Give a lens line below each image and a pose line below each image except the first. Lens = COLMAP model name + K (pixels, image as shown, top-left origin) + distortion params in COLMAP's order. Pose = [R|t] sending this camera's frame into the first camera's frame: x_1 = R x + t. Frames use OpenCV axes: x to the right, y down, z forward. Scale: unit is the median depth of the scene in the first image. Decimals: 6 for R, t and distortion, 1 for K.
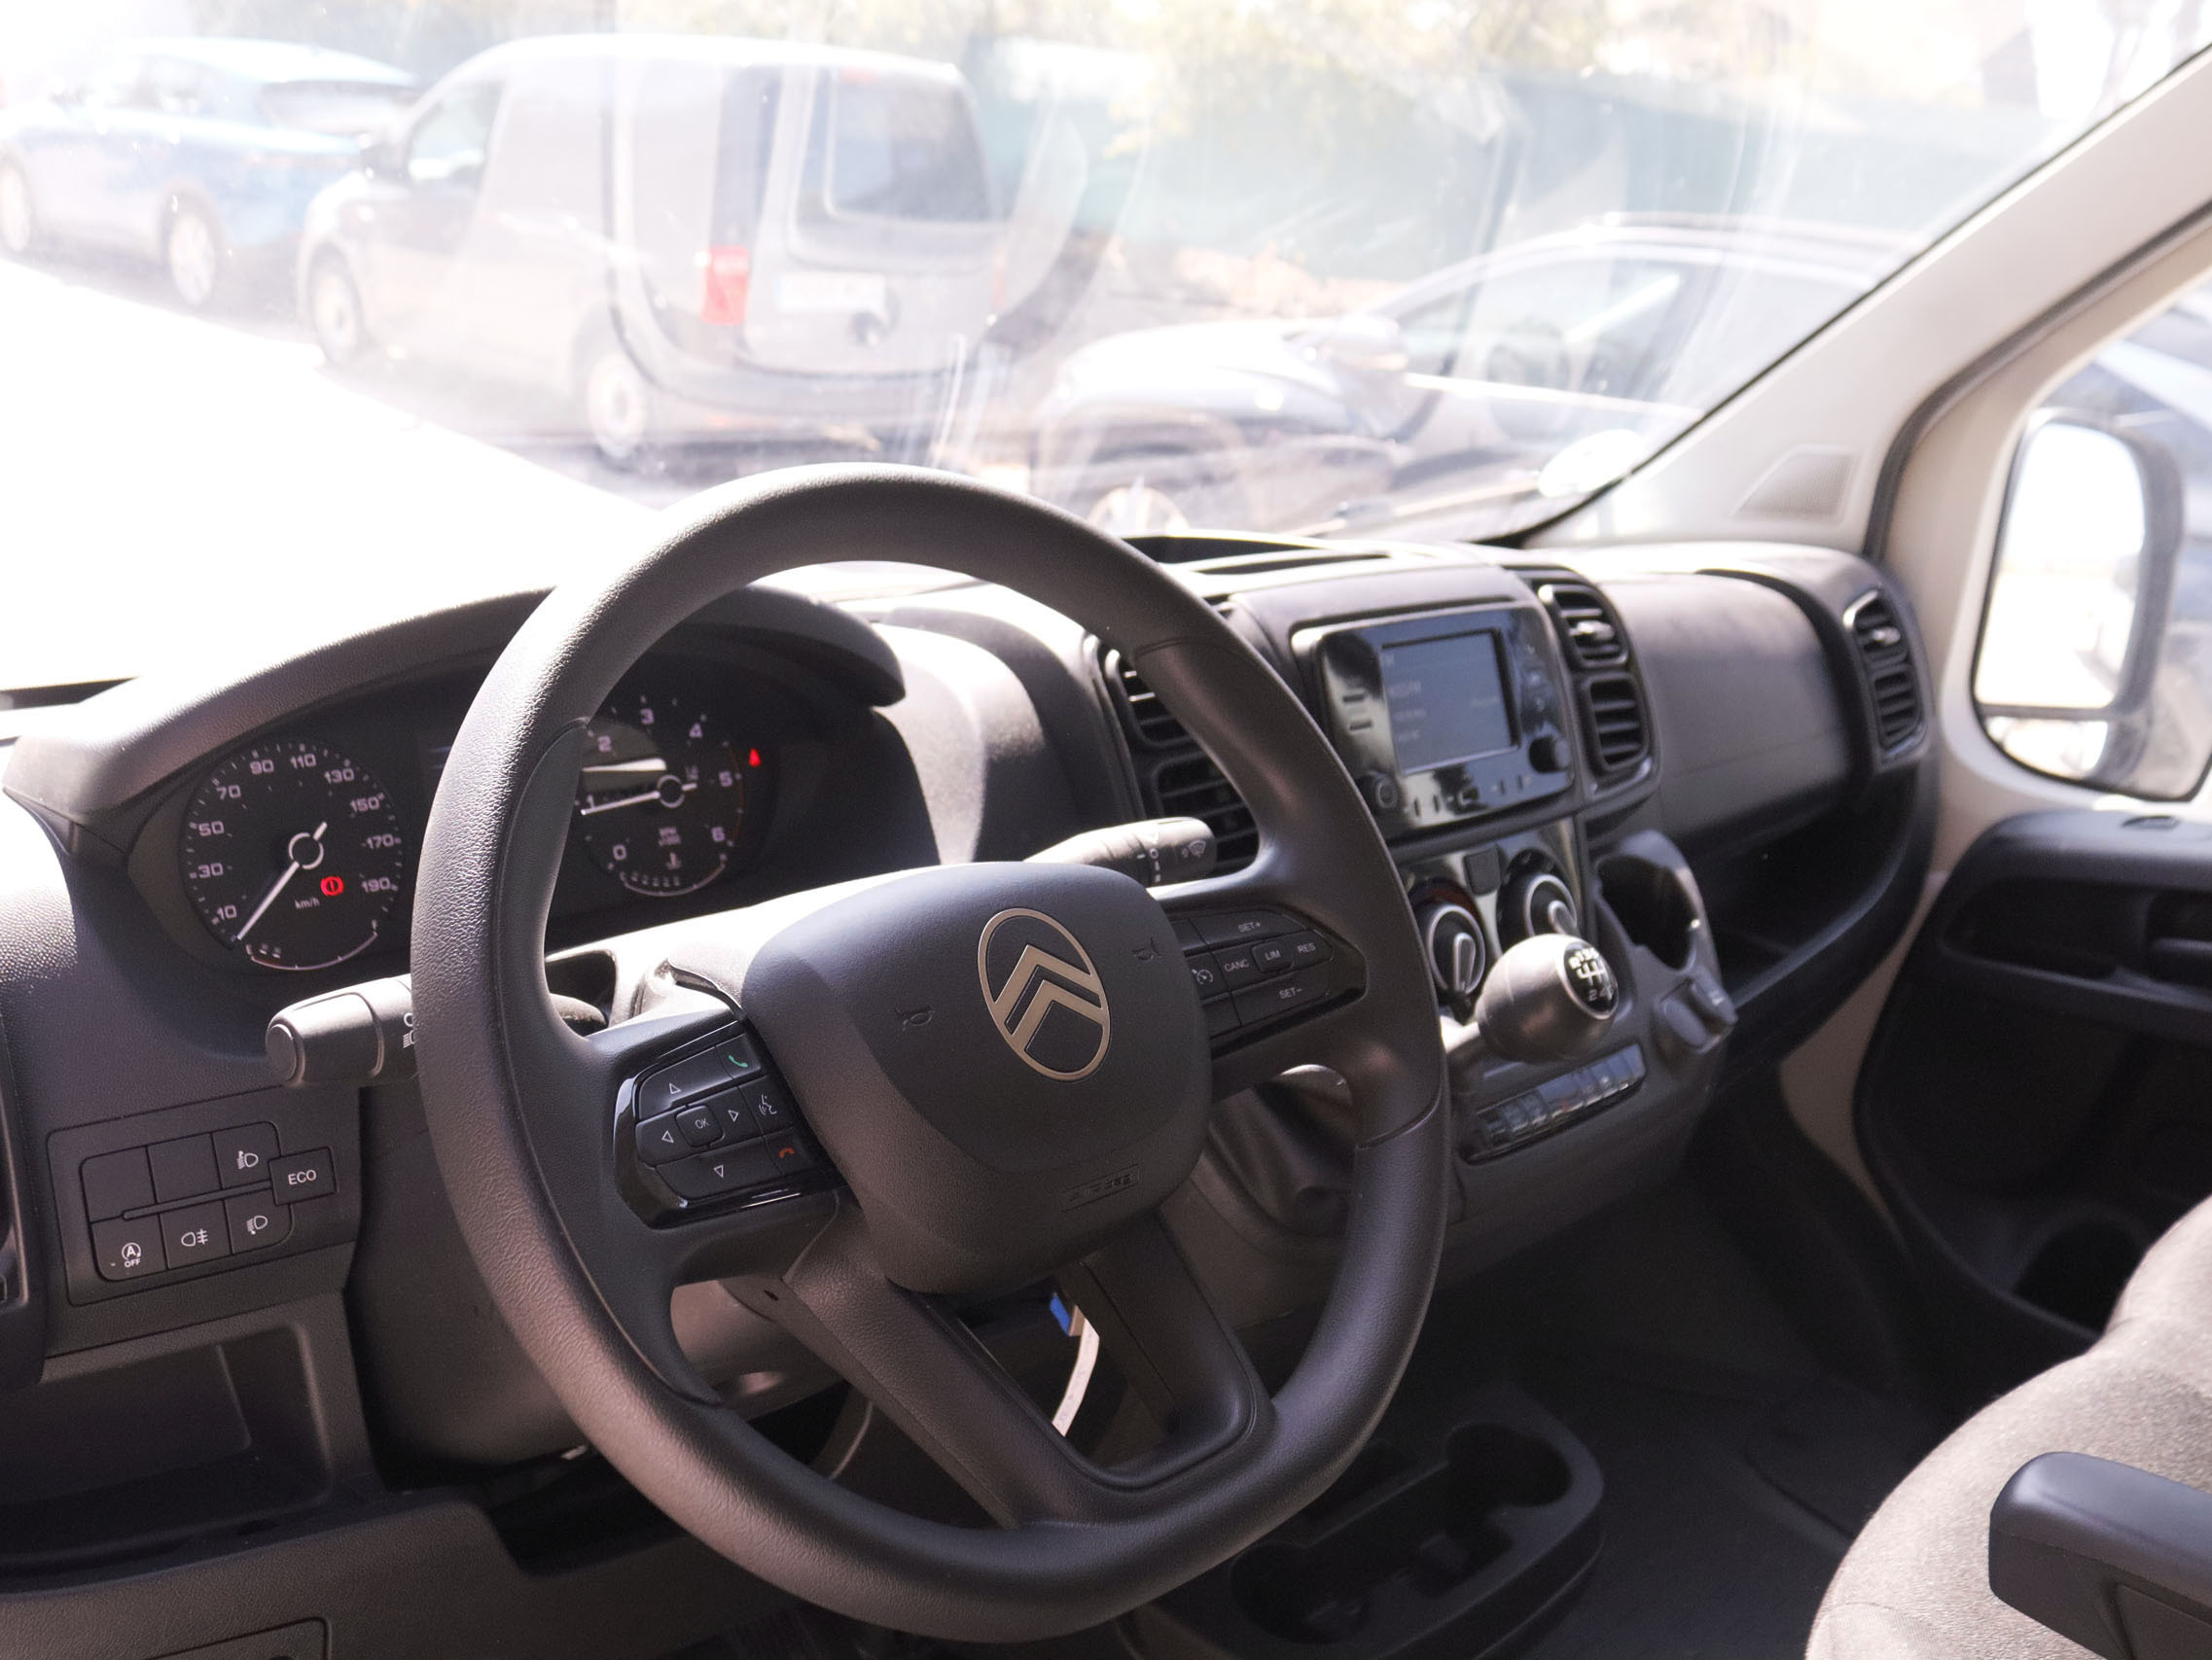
lens RADIAL K [[2020.5, 0, 1096.1], [0, 2020.5, 830.5], [0, 0, 1]] dist [-0.153581, 0.105087]
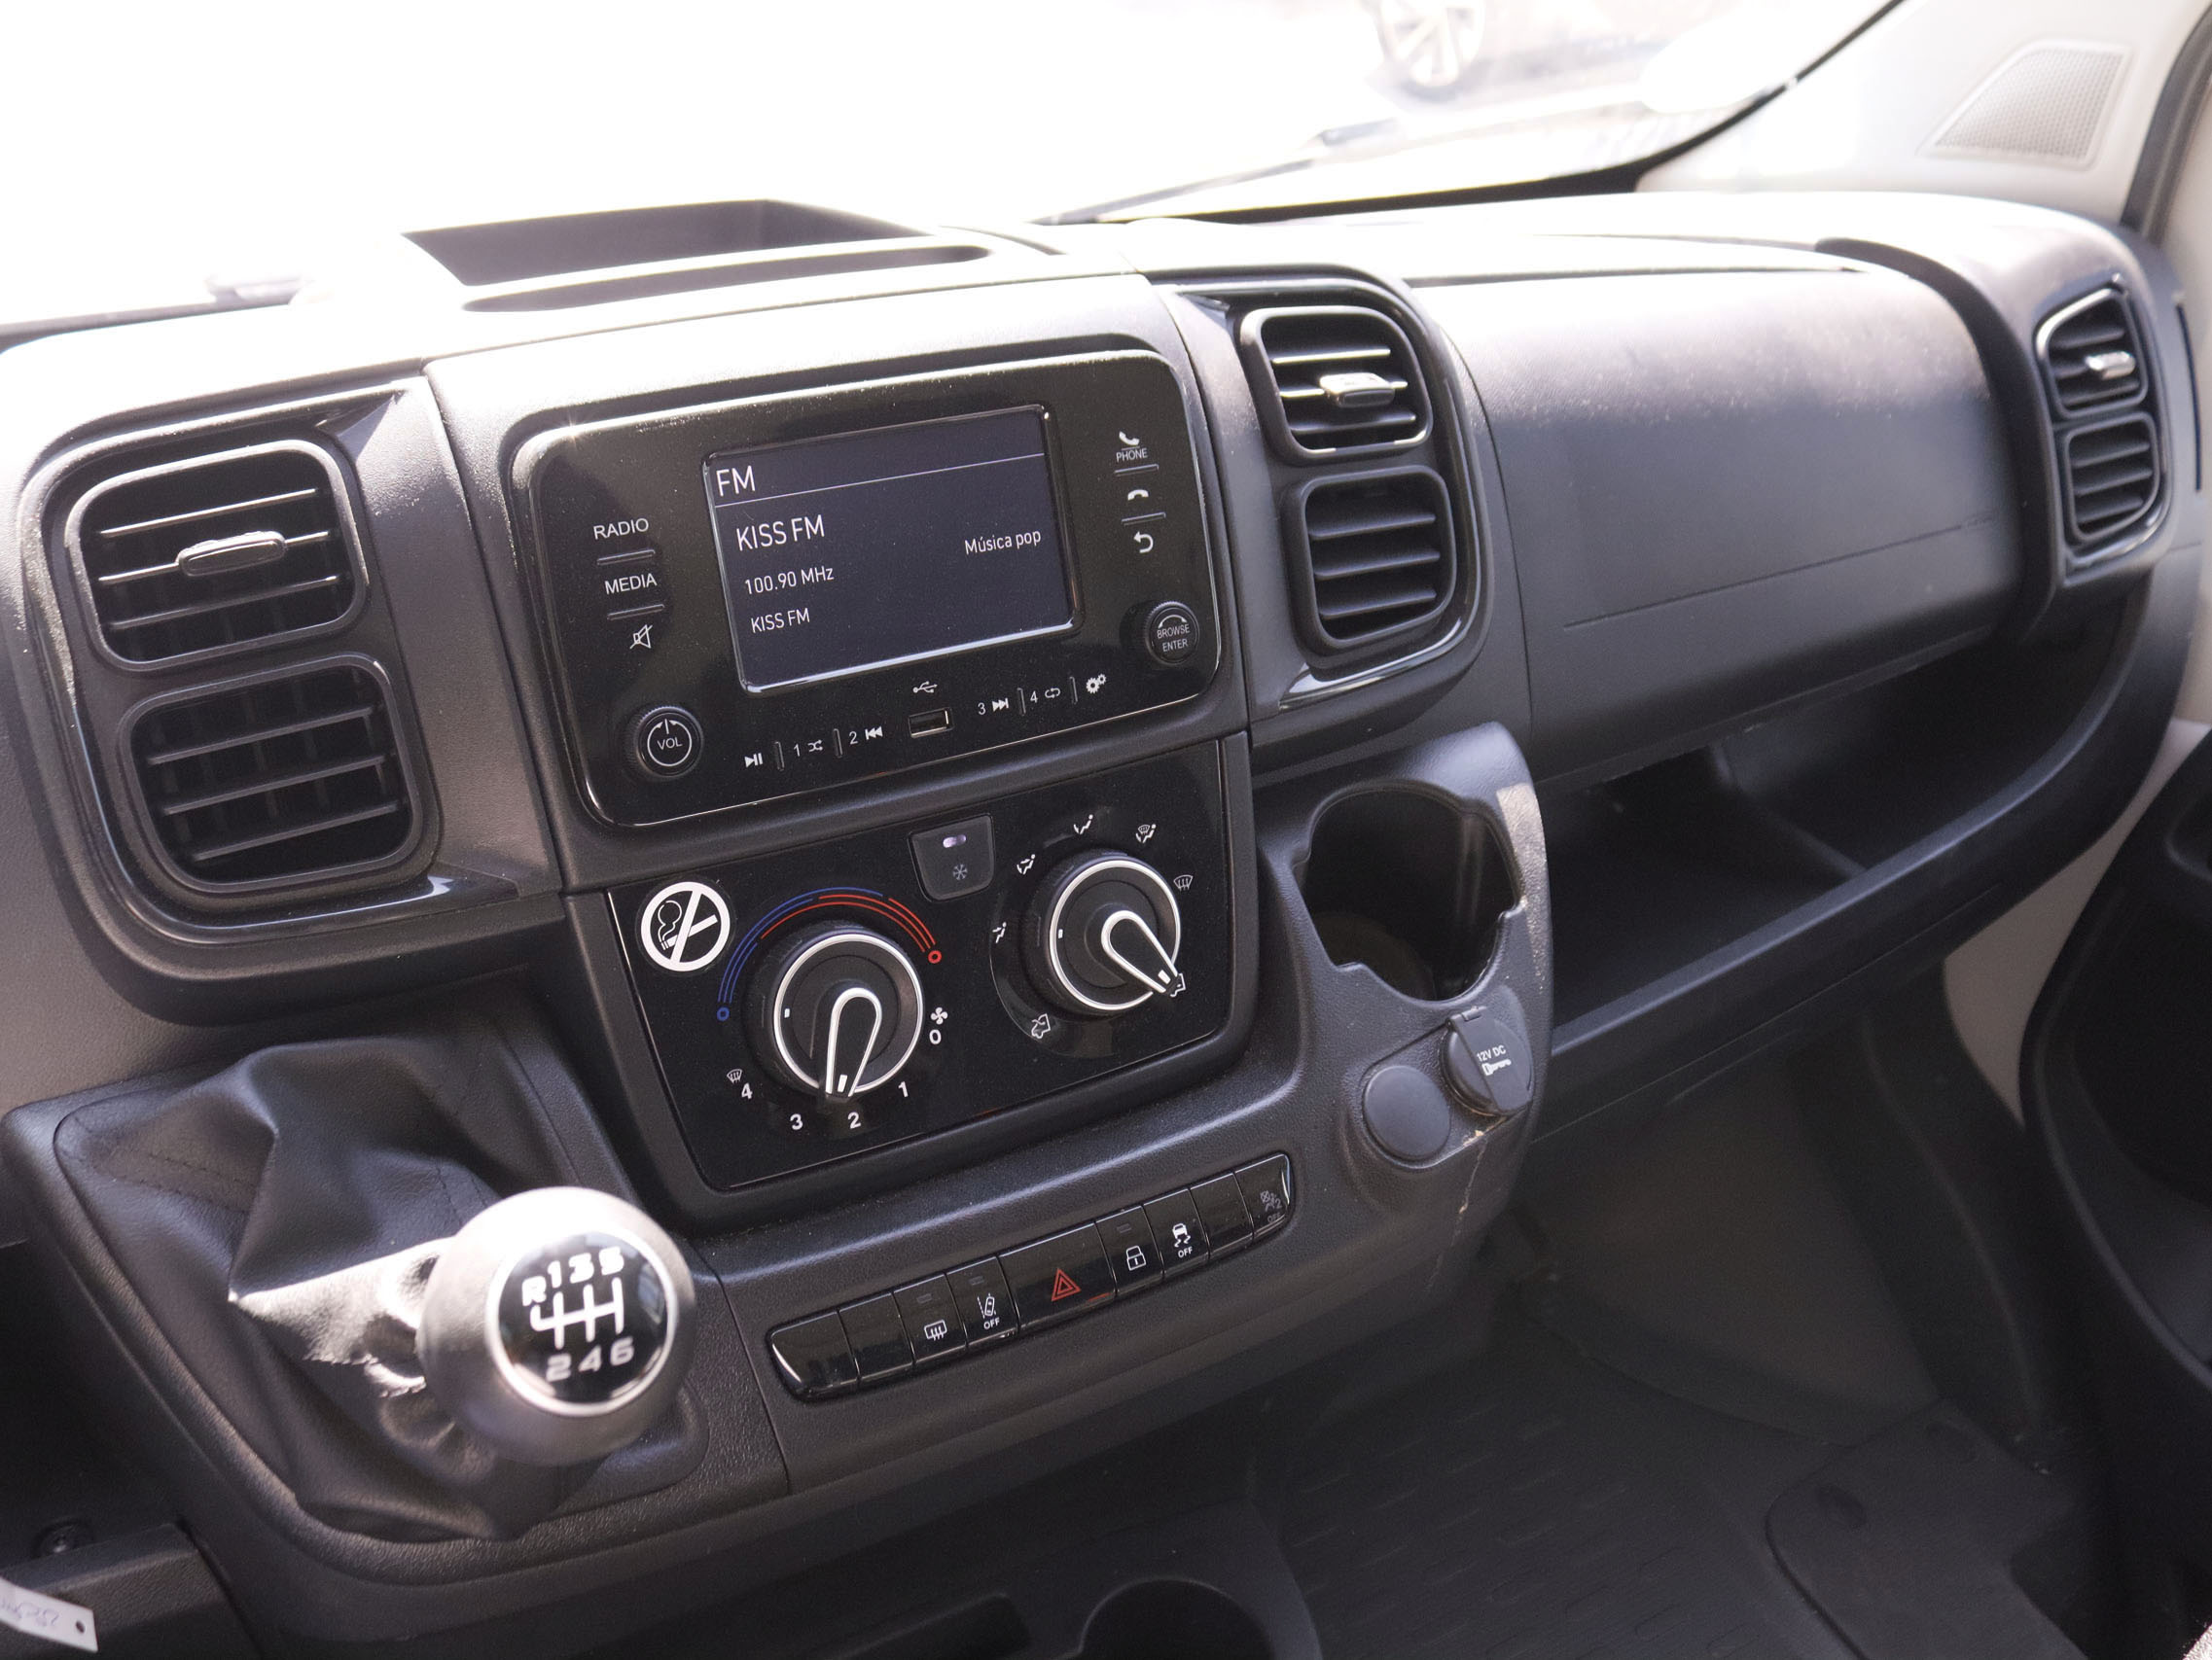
lens RADIAL K [[2020.5, 0, 1096.1], [0, 2020.5, 830.5], [0, 0, 1]] dist [-0.153581, 0.105087]
pose [[0.973064, 0.082263, -0.215357, 0.247007], [-0.037019, 0.977801, 0.206239, -0.073229], [0.227542, -0.192711, 0.954509, 0.338662]]
